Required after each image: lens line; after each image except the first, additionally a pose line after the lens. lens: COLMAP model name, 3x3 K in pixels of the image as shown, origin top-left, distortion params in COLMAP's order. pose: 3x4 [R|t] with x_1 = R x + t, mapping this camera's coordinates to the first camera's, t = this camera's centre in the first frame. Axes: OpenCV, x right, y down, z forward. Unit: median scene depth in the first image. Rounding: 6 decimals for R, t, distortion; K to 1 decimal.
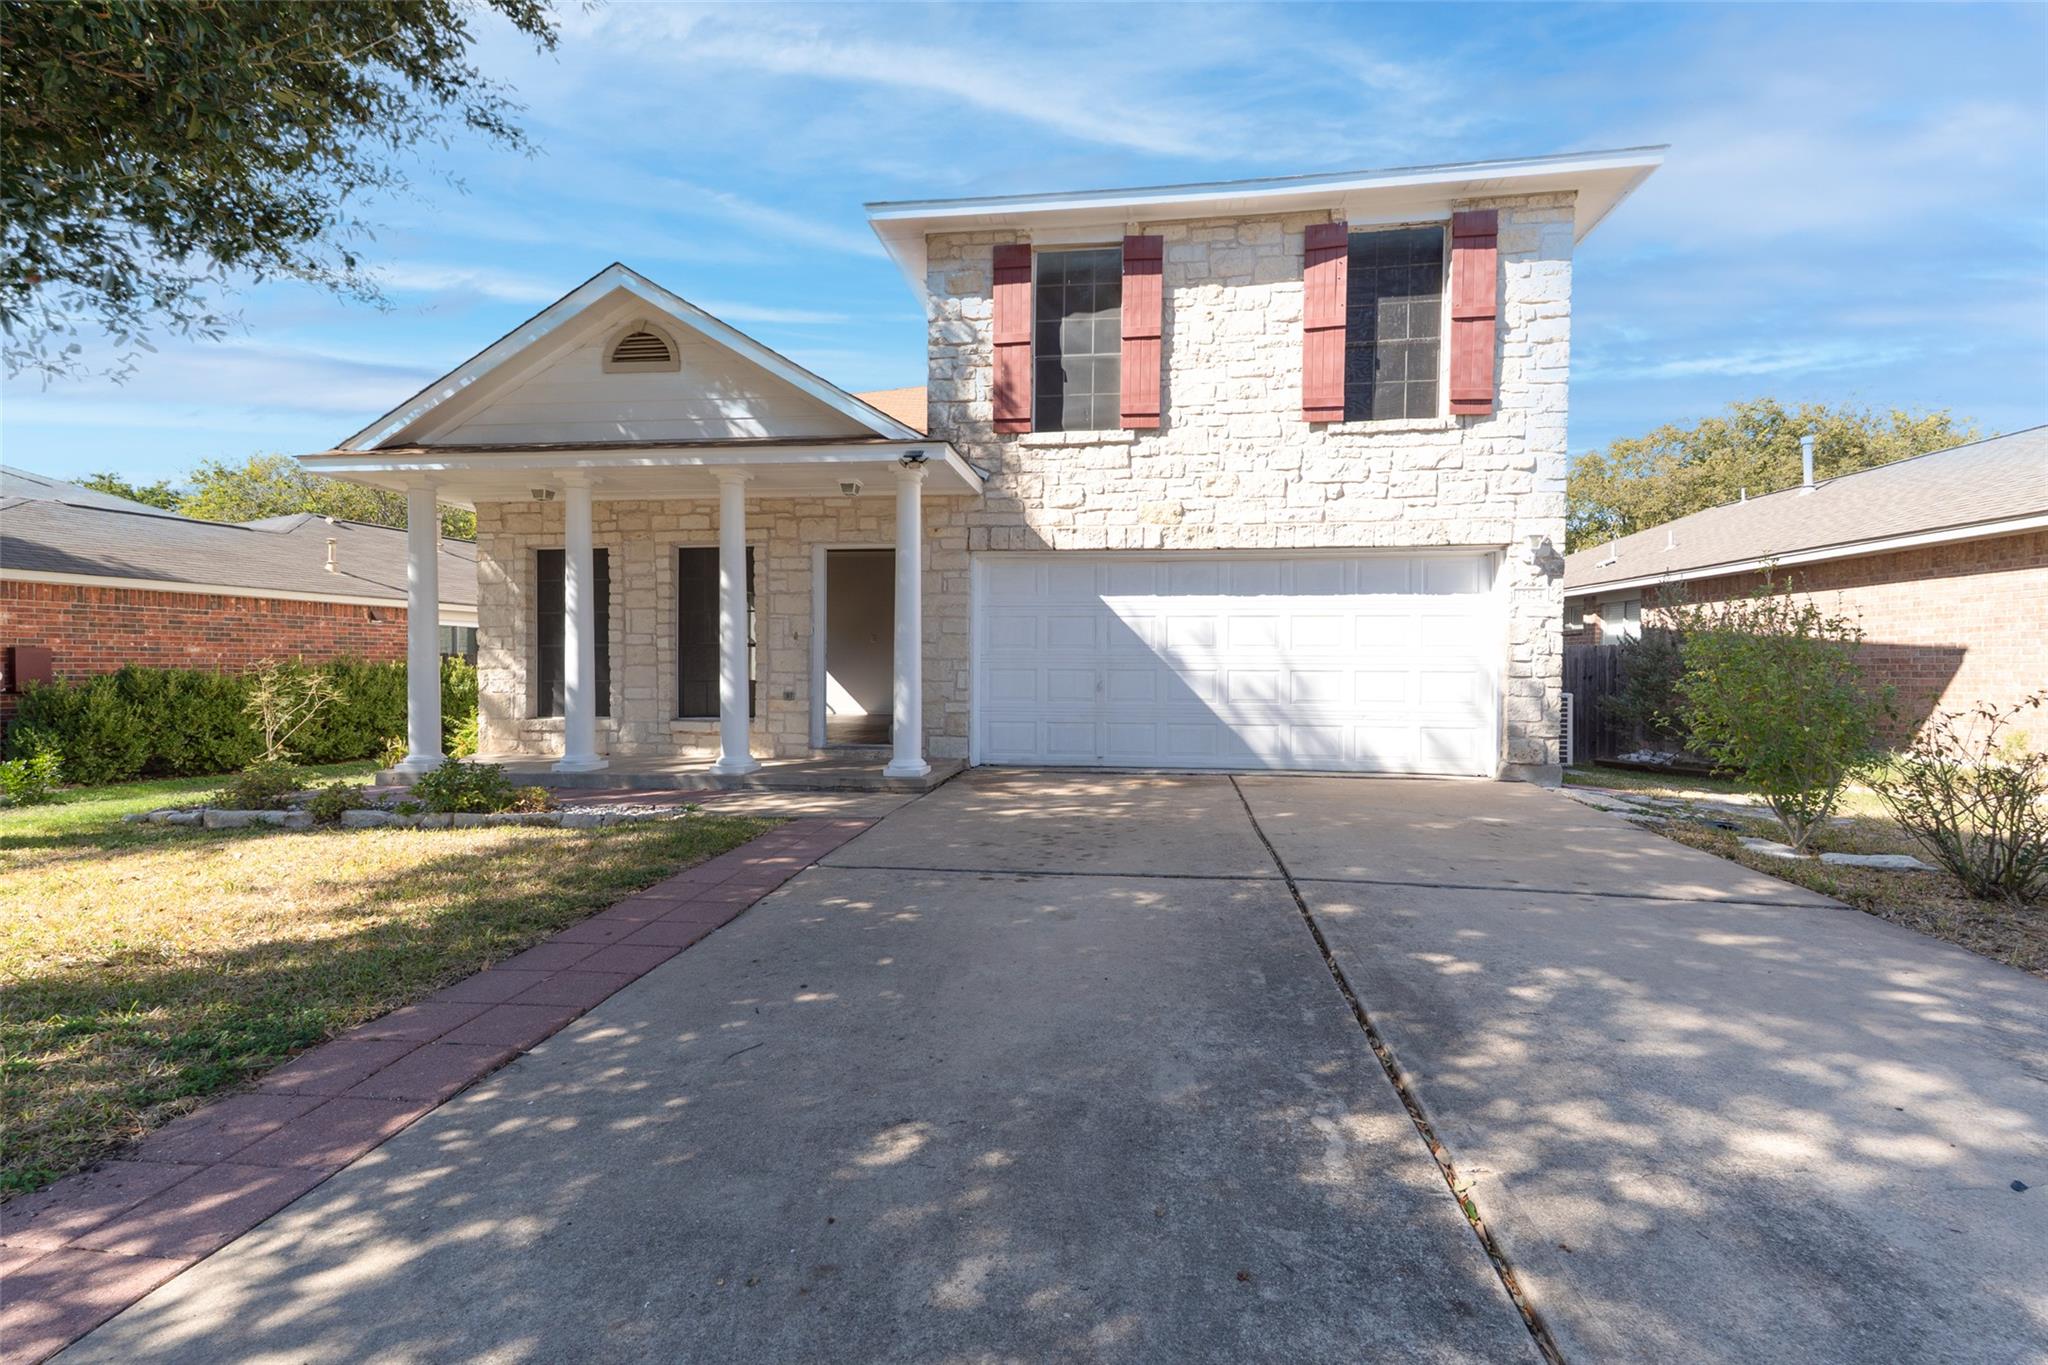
lens RADIAL K [[915.6, 0, 1024.0], [0, 915.6, 682.5], [0, 0, 1]] dist [0.001516, -0.000085]
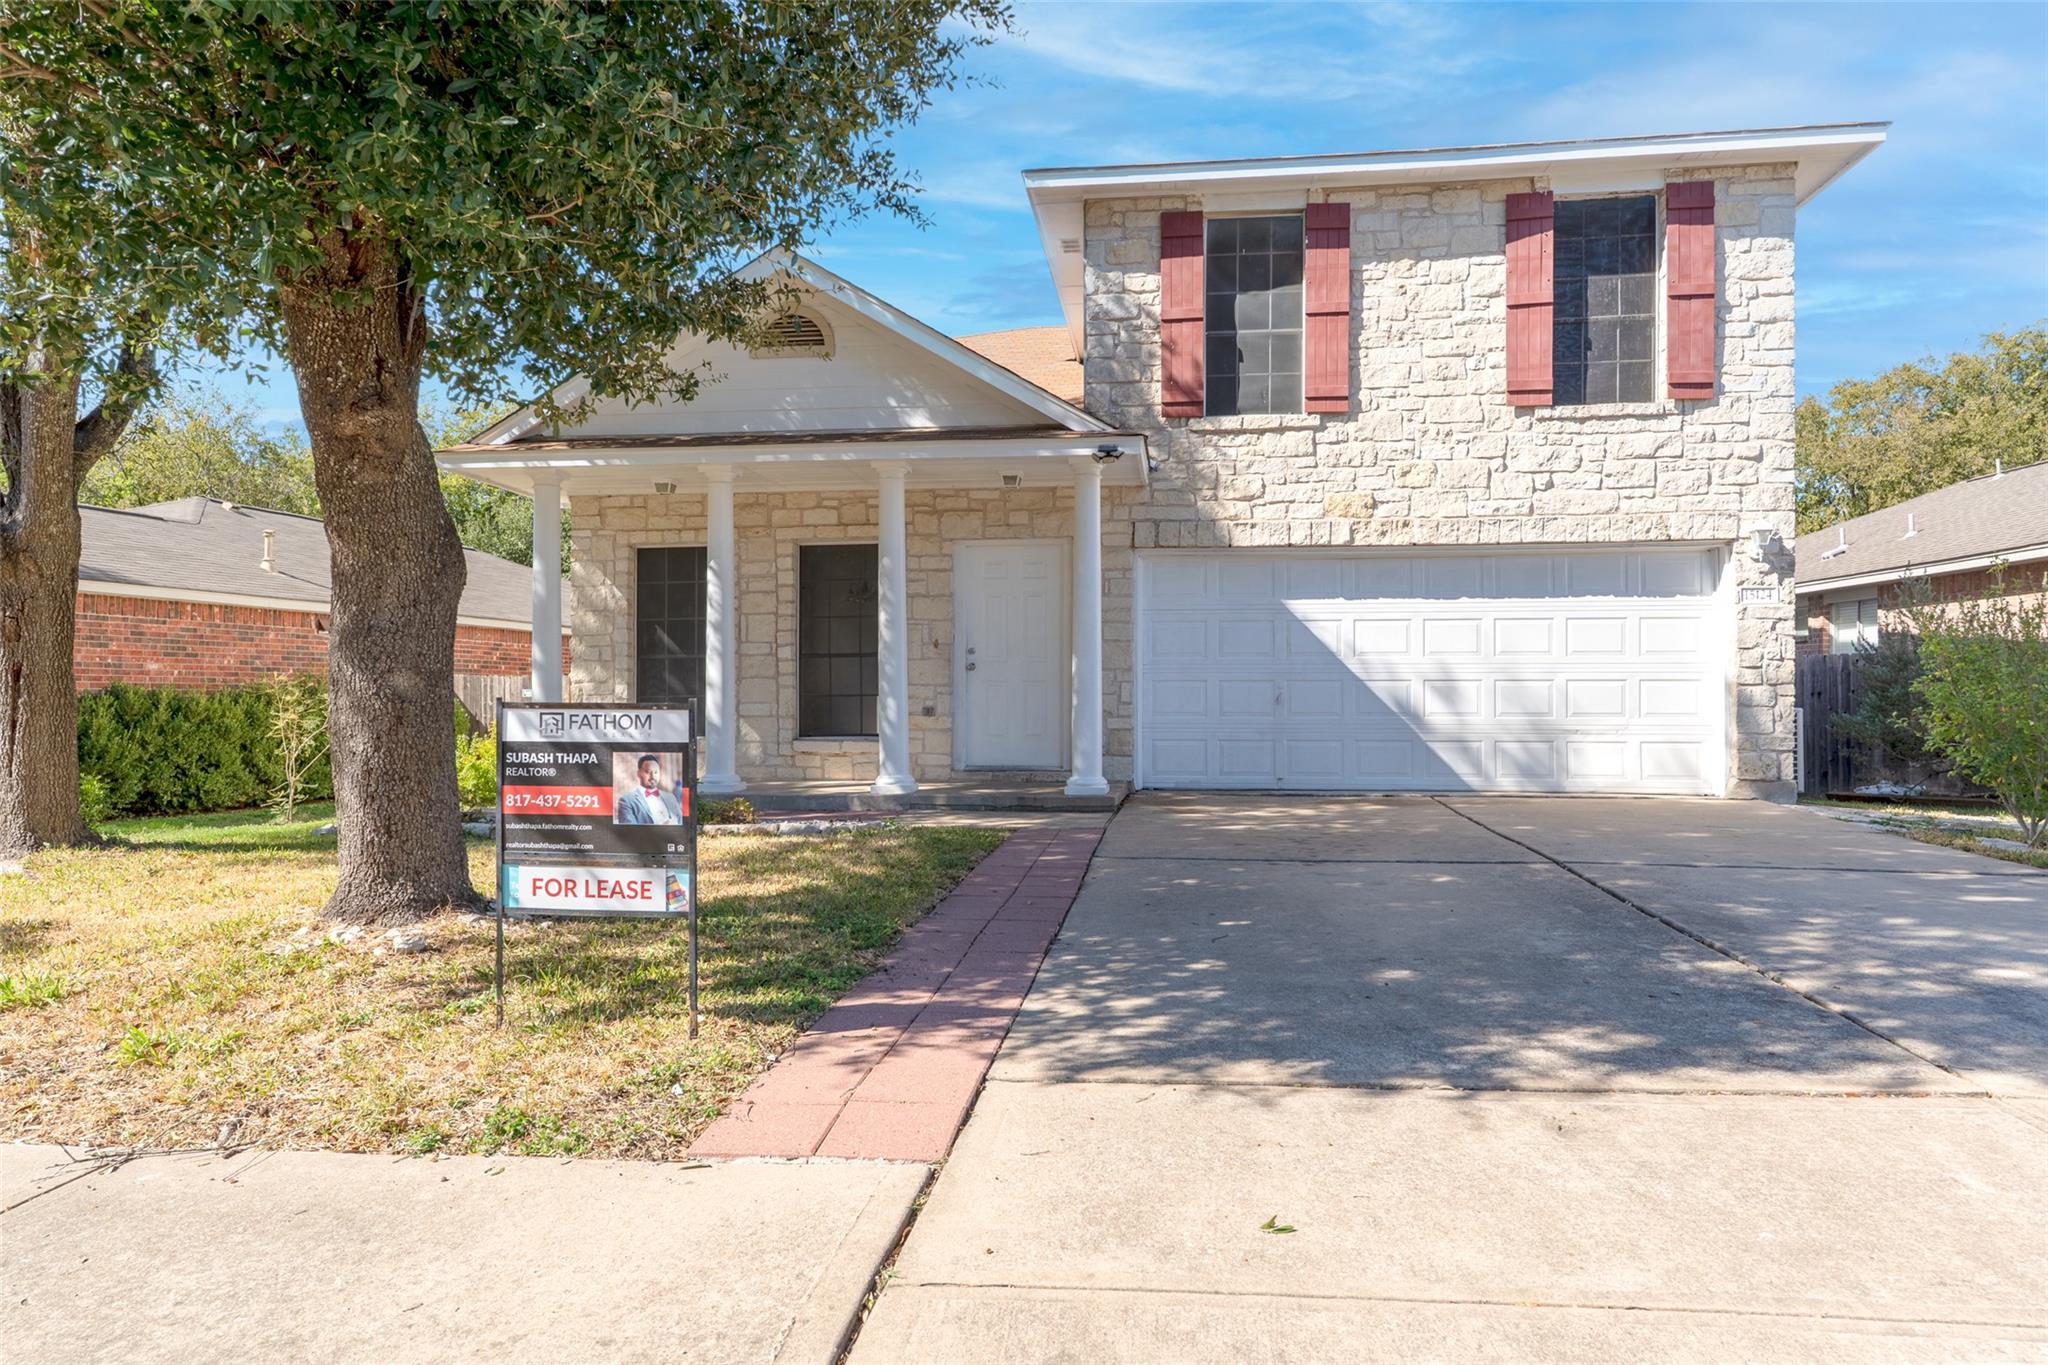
lens RADIAL K [[1289.6, 0, 1024.0], [0, 1289.6, 682.5], [0, 0, 1]] dist [-0.005290, -0.023032]
pose [[0.999984, -0.004710, 0.003118, -0.178128], [0.004792, 0.999633, -0.026647, 0.021621], [-0.002992, 0.026662, 0.999640, -0.265642]]
